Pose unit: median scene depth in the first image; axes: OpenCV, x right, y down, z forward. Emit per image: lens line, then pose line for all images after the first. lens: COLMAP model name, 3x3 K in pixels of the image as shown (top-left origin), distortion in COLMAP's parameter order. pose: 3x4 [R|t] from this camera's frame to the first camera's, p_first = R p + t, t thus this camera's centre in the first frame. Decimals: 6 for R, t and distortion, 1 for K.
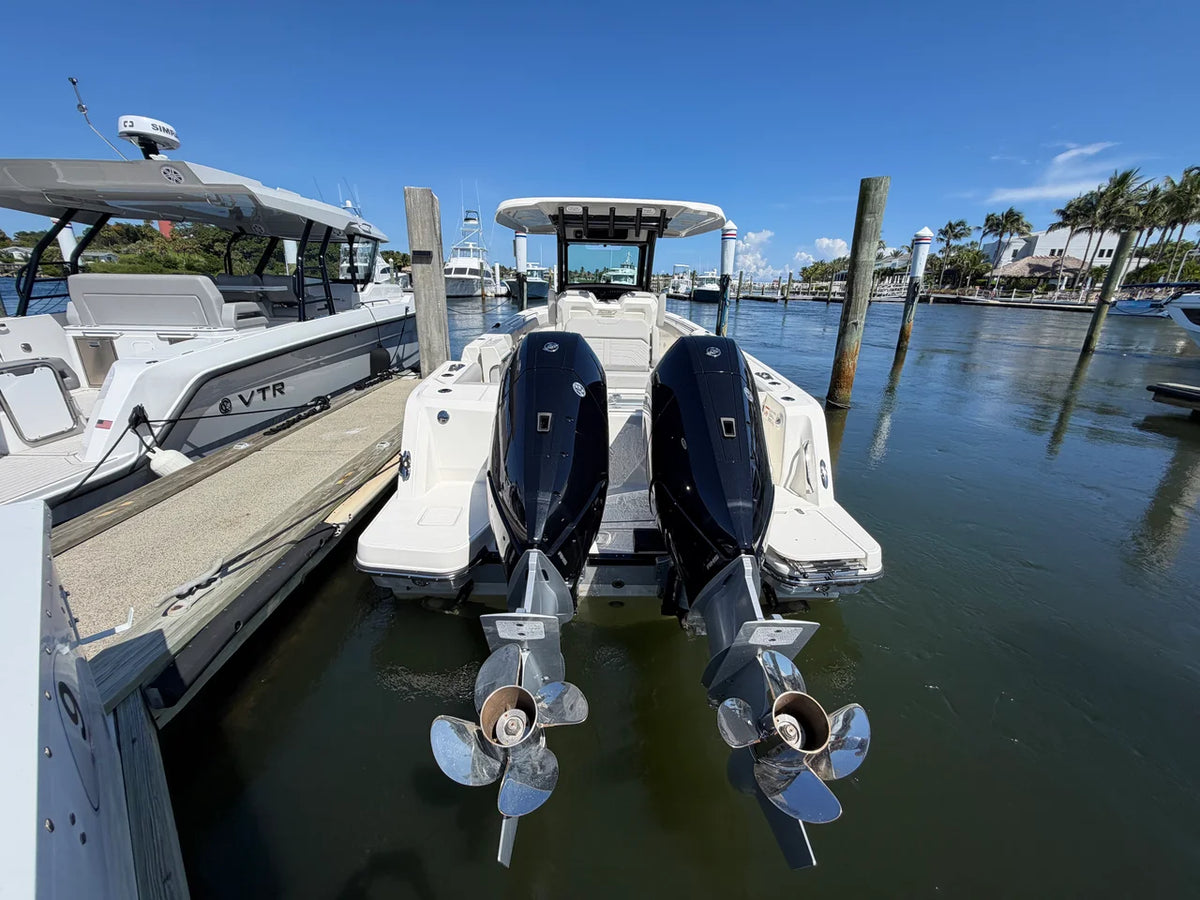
lens RADIAL K [[486.0, 0, 600.0], [0, 486.0, 450.0], [0, 0, 1]] dist [-0.000344, -0.000007]
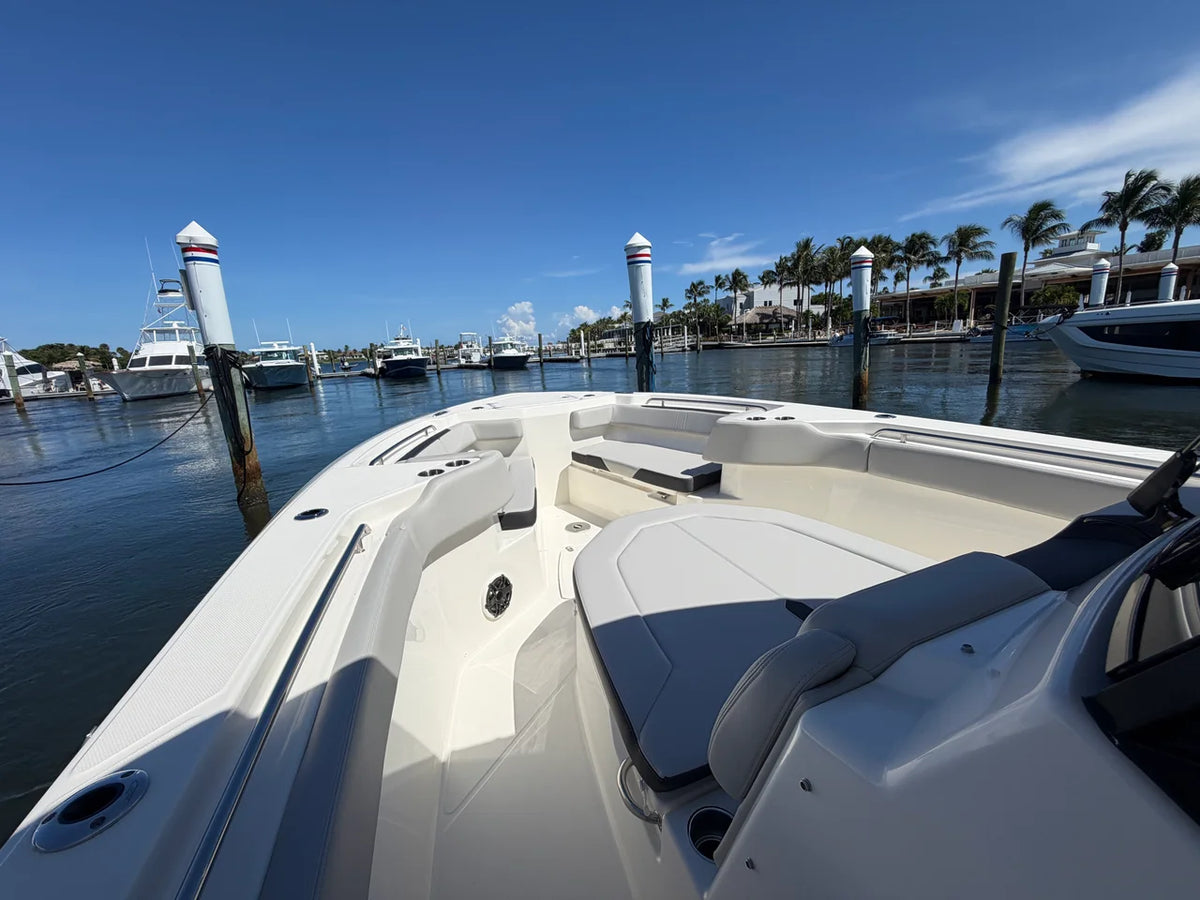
lens RADIAL K [[486.0, 0, 600.0], [0, 486.0, 450.0], [0, 0, 1]] dist [-0.000344, -0.000007]
pose [[0.903317, -0.163275, 0.396687, -0.009196], [0.212823, 0.973478, -0.083952, -0.034331], [-0.372458, 0.160259, 0.914107, 0.100997]]
